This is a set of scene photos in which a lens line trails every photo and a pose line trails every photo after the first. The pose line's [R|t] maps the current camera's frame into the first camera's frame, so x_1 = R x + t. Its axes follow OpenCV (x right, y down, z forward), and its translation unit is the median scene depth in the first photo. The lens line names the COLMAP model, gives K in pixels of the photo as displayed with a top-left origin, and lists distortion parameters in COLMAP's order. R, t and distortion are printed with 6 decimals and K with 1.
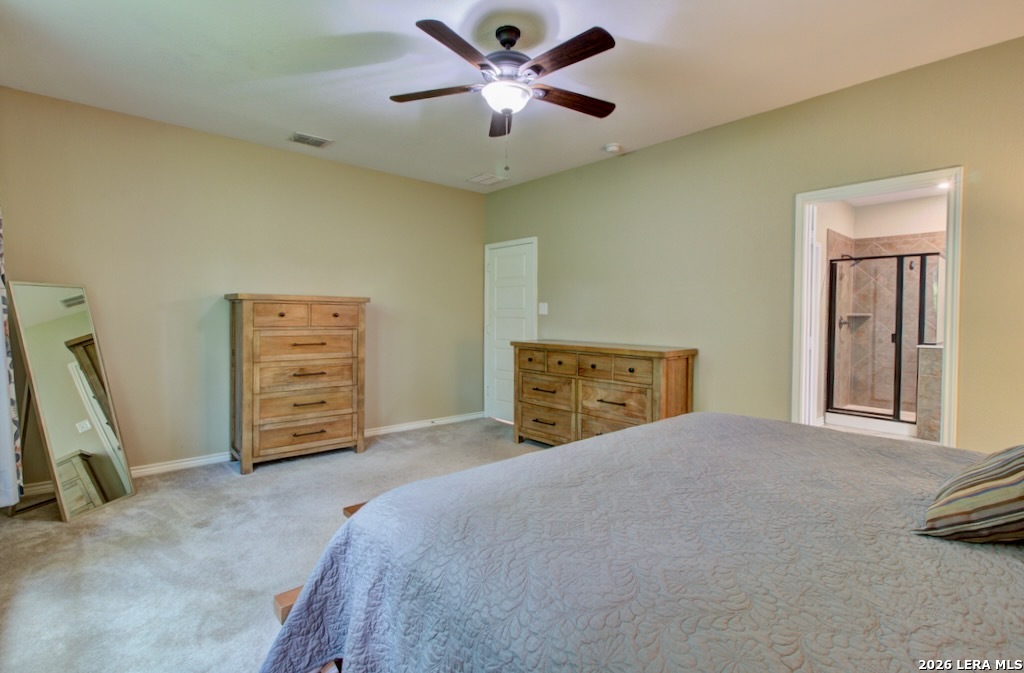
lens RADIAL K [[470.4, 0, 511.4], [0, 470.4, 330.1], [0, 0, 1]] dist [-0.000750, 0.002952]
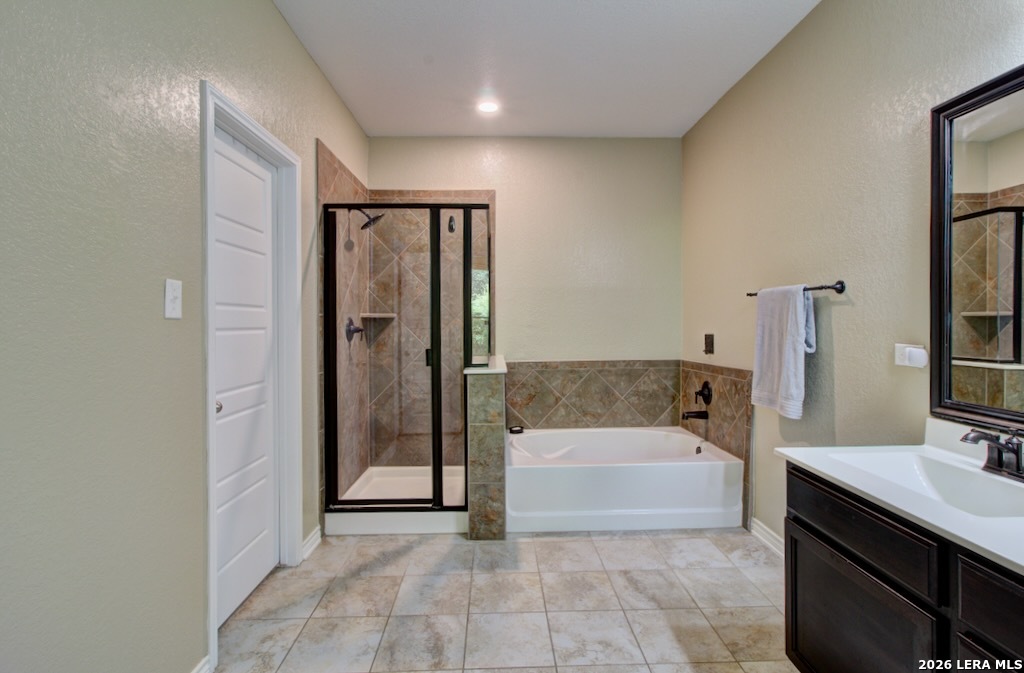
lens RADIAL K [[470.4, 0, 511.2], [0, 470.4, 328.5], [0, 0, 1]] dist [-0.000750, 0.002952]
pose [[0.629657, -0.018894, 0.776643, 0.401673], [0.029528, 0.999564, 0.000378, -0.012232], [-0.776312, 0.022695, 0.629940, 0.521049]]
